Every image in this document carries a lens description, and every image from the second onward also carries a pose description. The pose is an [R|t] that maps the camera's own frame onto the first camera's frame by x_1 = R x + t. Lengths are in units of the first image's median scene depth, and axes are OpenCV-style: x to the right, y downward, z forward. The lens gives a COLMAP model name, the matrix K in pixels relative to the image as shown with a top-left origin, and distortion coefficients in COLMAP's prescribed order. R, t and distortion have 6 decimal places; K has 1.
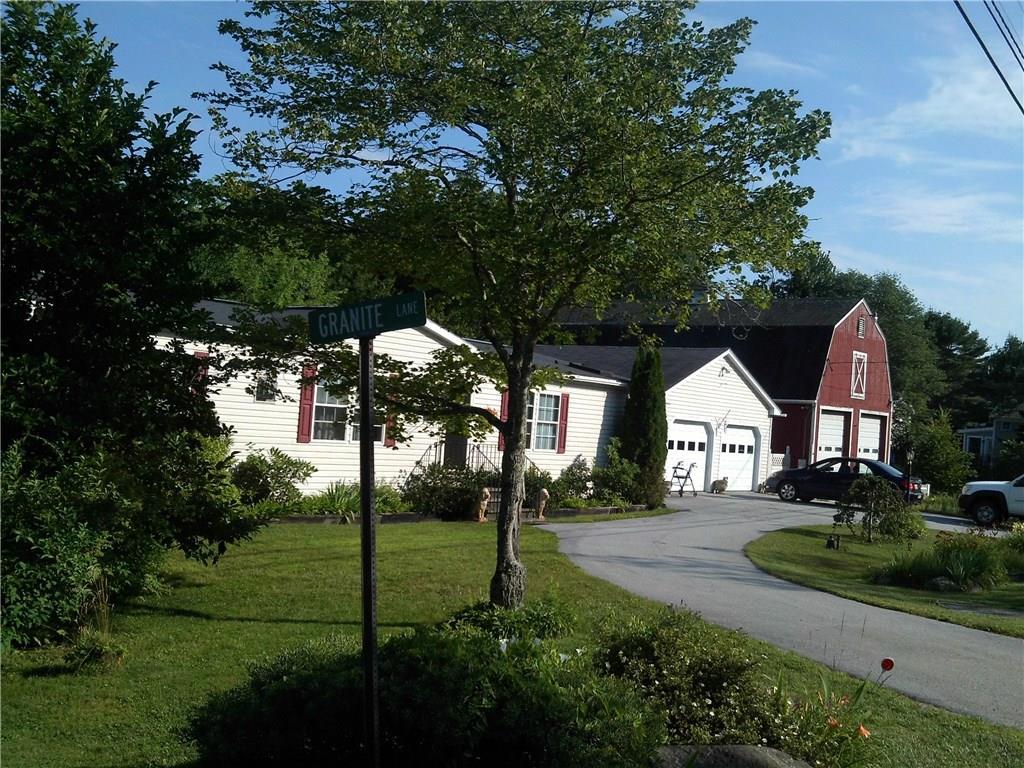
lens RADIAL K [[1206.4, 0, 512.0], [0, 1206.4, 384.0], [0, 0, 1]] dist [-0.070997, 0.013980]
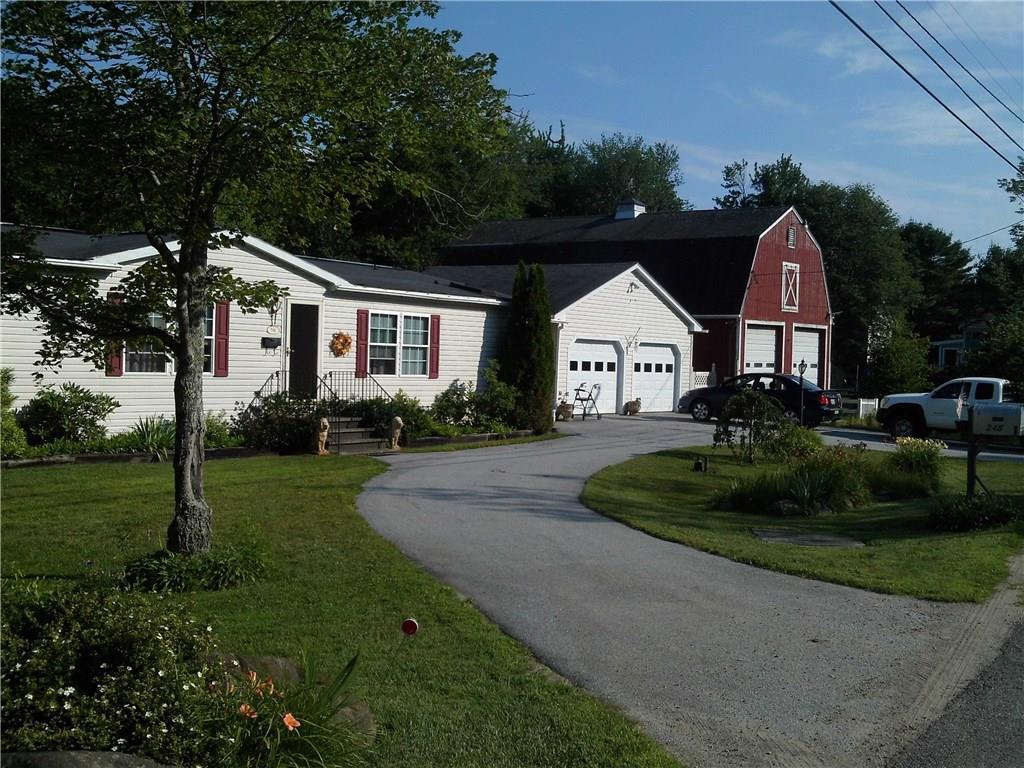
lens RADIAL K [[1206.4, 0, 512.0], [0, 1206.4, 384.0], [0, 0, 1]] dist [-0.070997, 0.013980]
pose [[0.999400, -0.034054, -0.006282, 0.100426], [0.034367, 0.997650, 0.059270, 0.007538], [0.004249, -0.059450, 0.998222, 0.056285]]
